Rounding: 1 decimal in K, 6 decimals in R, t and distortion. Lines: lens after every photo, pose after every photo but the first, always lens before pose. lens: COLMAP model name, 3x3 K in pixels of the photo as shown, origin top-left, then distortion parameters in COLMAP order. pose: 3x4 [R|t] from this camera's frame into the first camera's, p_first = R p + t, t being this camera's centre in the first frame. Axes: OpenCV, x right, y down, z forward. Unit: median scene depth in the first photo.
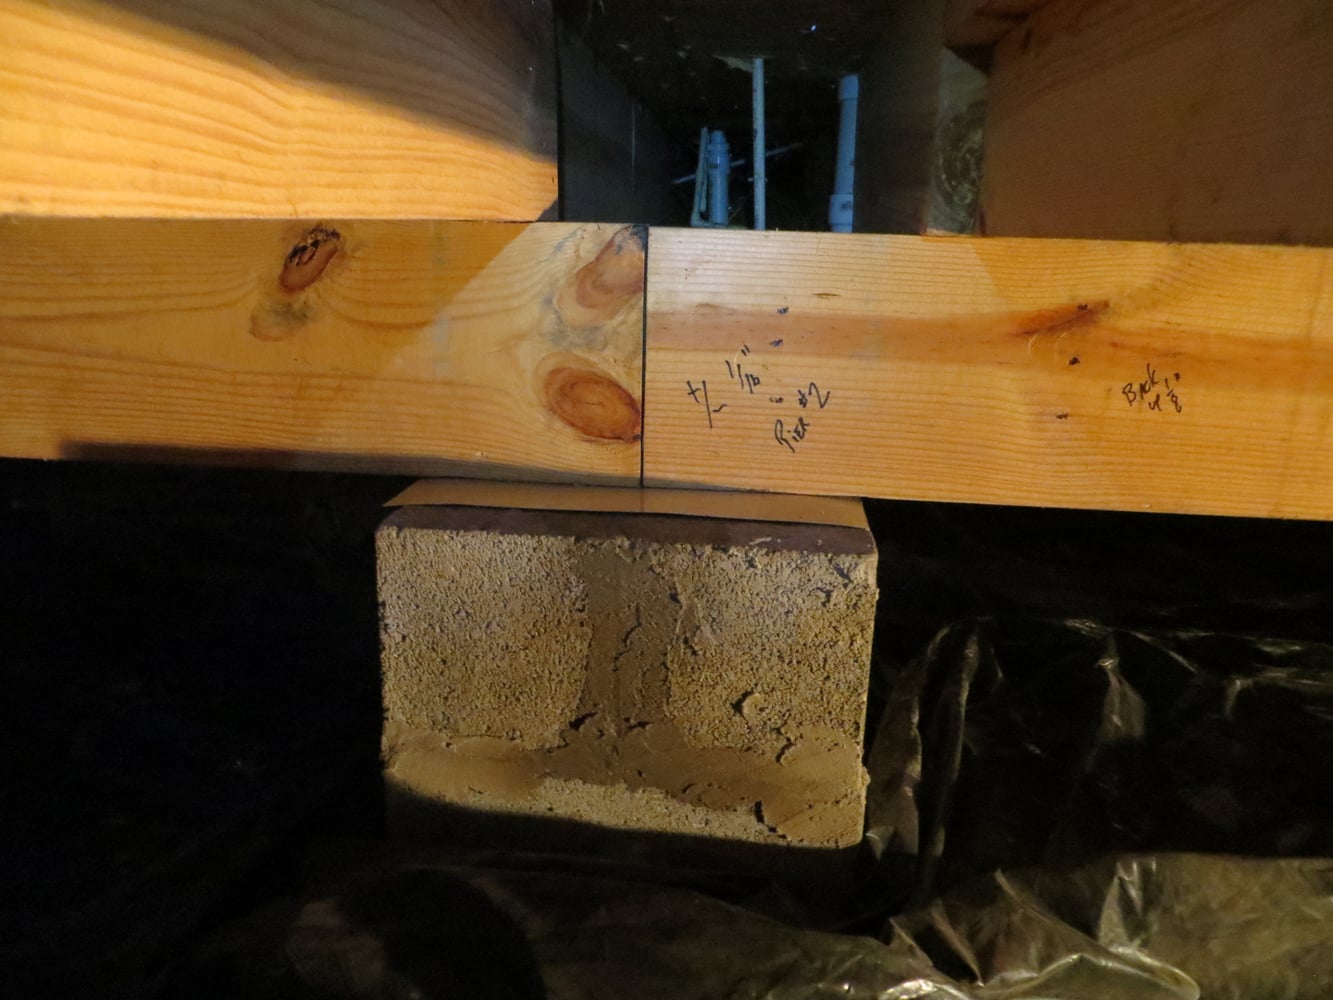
lens RADIAL K [[993.6, 0, 668.5], [0, 993.6, 500.7], [0, 0, 1]] dist [-0.008249, -0.009190]
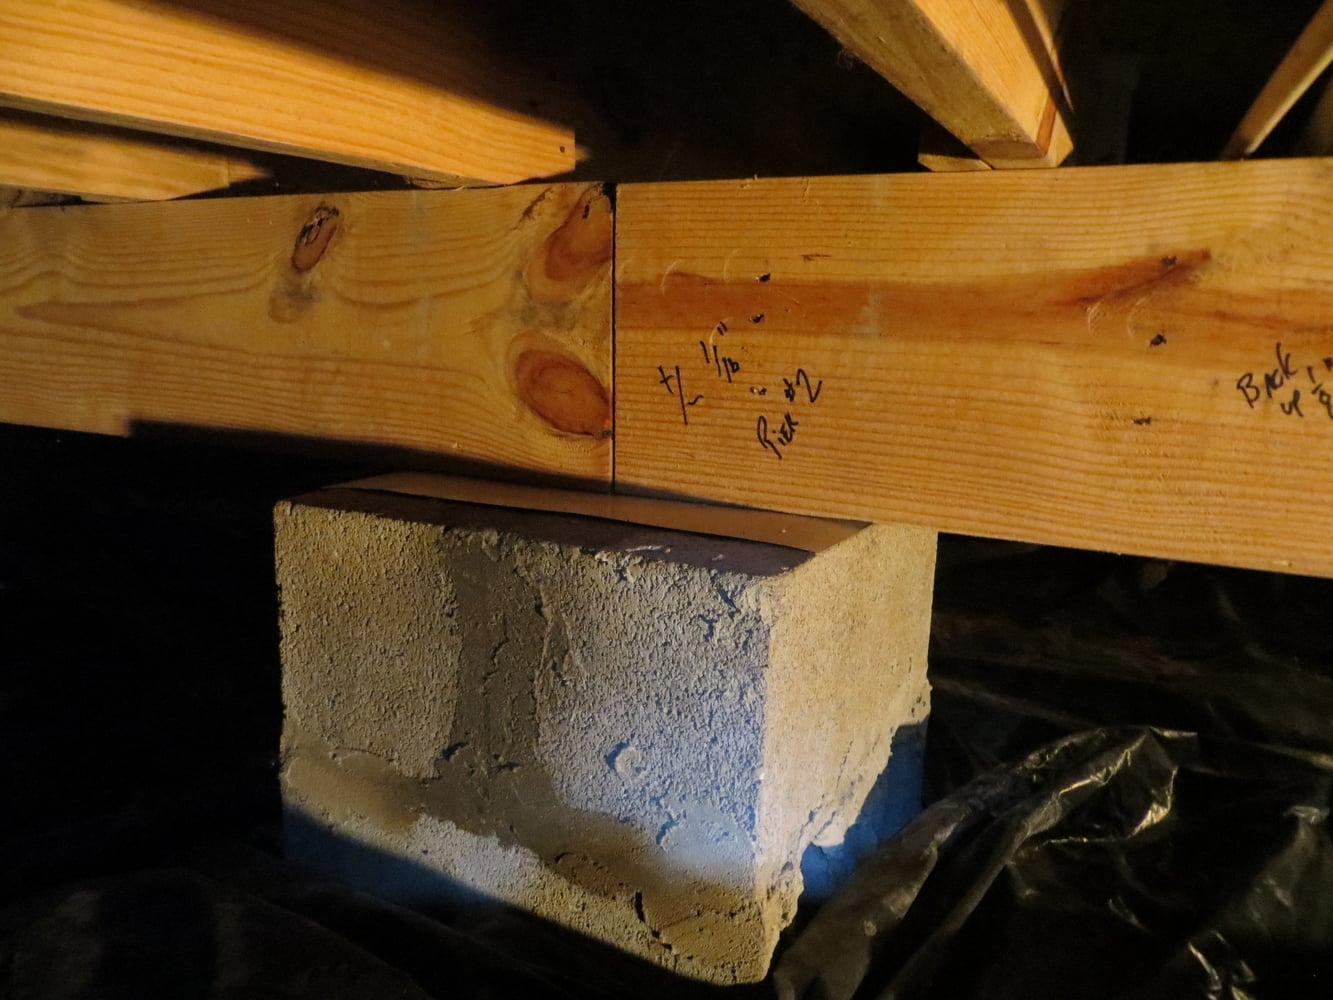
lens RADIAL K [[993.6, 0, 664.8], [0, 993.6, 499.6], [0, 0, 1]] dist [-0.008249, -0.009190]
pose [[0.929015, 0.064362, -0.364401, 0.346264], [-0.094555, 0.993355, -0.065610, 0.046284], [0.357757, 0.095409, 0.928928, 0.248165]]
